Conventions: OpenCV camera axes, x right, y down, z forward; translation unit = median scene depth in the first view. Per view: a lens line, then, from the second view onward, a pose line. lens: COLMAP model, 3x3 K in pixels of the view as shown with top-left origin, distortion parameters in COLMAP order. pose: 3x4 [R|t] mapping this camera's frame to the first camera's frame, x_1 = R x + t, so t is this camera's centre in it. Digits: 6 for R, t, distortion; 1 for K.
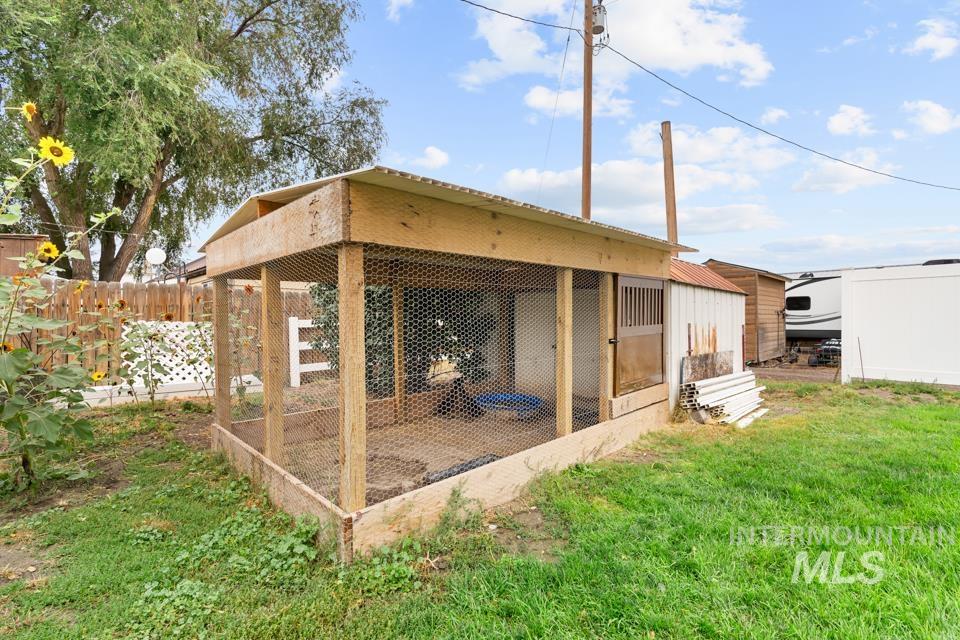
lens RADIAL K [[430.2, 0, 482.0], [0, 430.2, 320.5], [0, 0, 1]] dist [-0.002410, 0.000208]
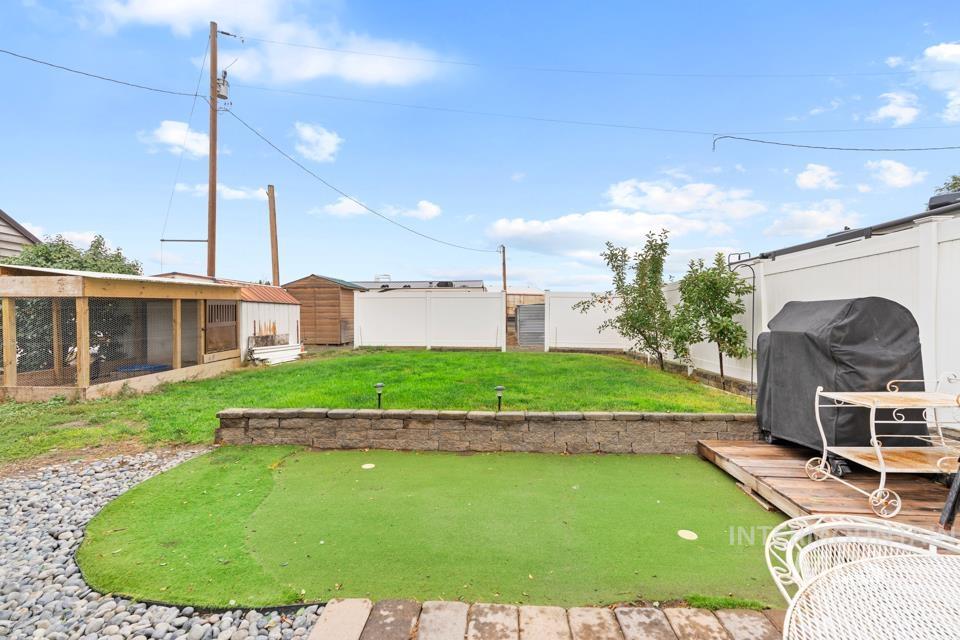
lens RADIAL K [[430.2, 0, 482.0], [0, 430.2, 320.5], [0, 0, 1]] dist [-0.002410, 0.000208]
pose [[0.729281, -0.005427, 0.684192, -0.166492], [-0.006162, 0.999876, 0.014499, -0.037987], [-0.684186, -0.014790, 0.729157, -1.549892]]
